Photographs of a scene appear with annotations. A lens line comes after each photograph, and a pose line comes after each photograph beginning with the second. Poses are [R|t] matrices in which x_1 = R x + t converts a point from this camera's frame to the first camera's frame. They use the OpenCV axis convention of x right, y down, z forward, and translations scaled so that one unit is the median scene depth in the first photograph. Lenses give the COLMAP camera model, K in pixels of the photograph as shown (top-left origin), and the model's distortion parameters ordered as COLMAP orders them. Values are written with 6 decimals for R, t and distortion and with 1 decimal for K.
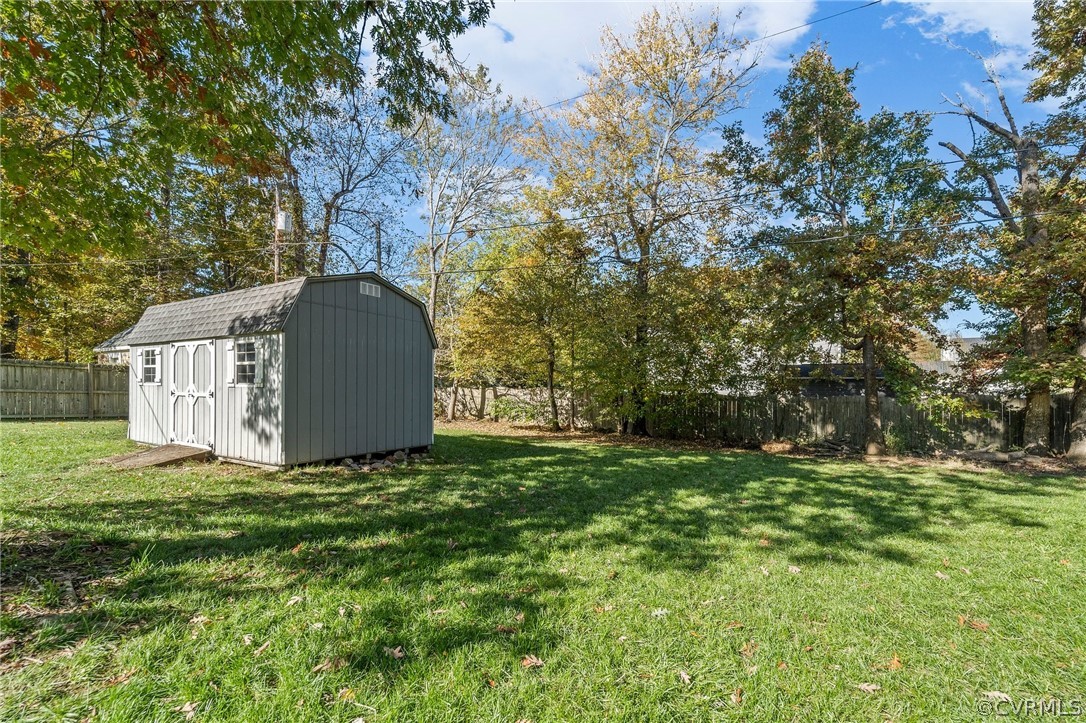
lens RADIAL K [[453.9, 0, 546.6], [0, 453.9, 373.7], [0, 0, 1]] dist [0.011422, -0.000116]
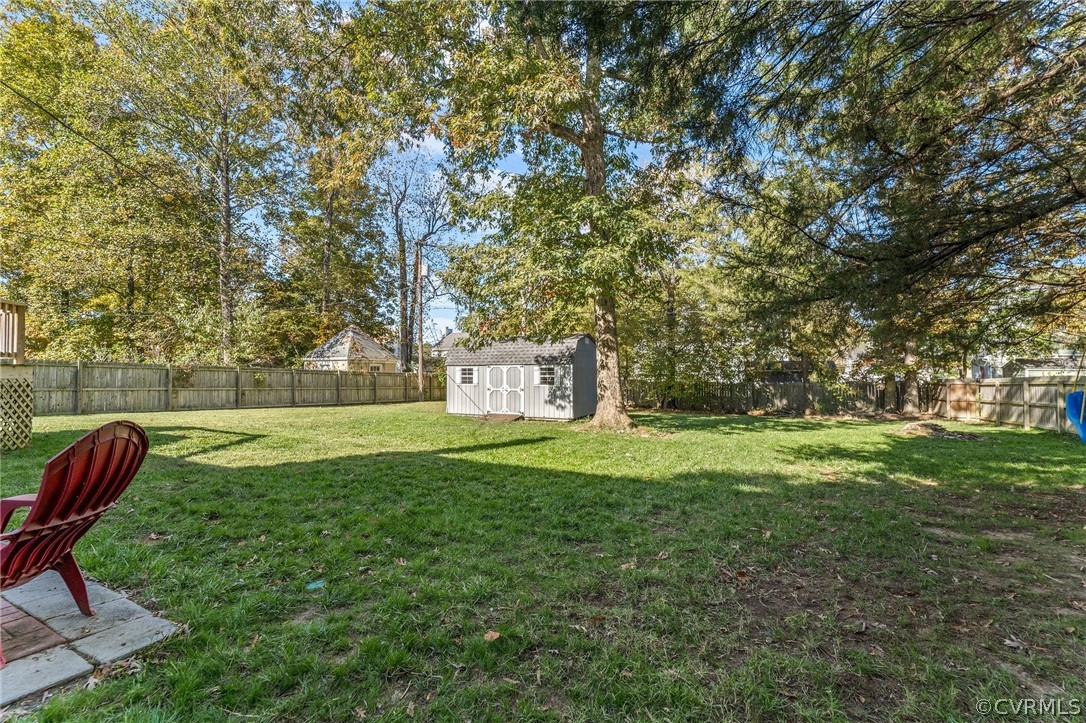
lens RADIAL K [[453.9, 0, 538.9], [0, 453.9, 351.7], [0, 0, 1]] dist [0.011422, -0.000116]
pose [[0.996929, -0.012435, 0.077318, -0.564608], [0.013406, 0.999837, -0.012055, -0.077283], [-0.077156, 0.013055, 0.996934, -0.837520]]
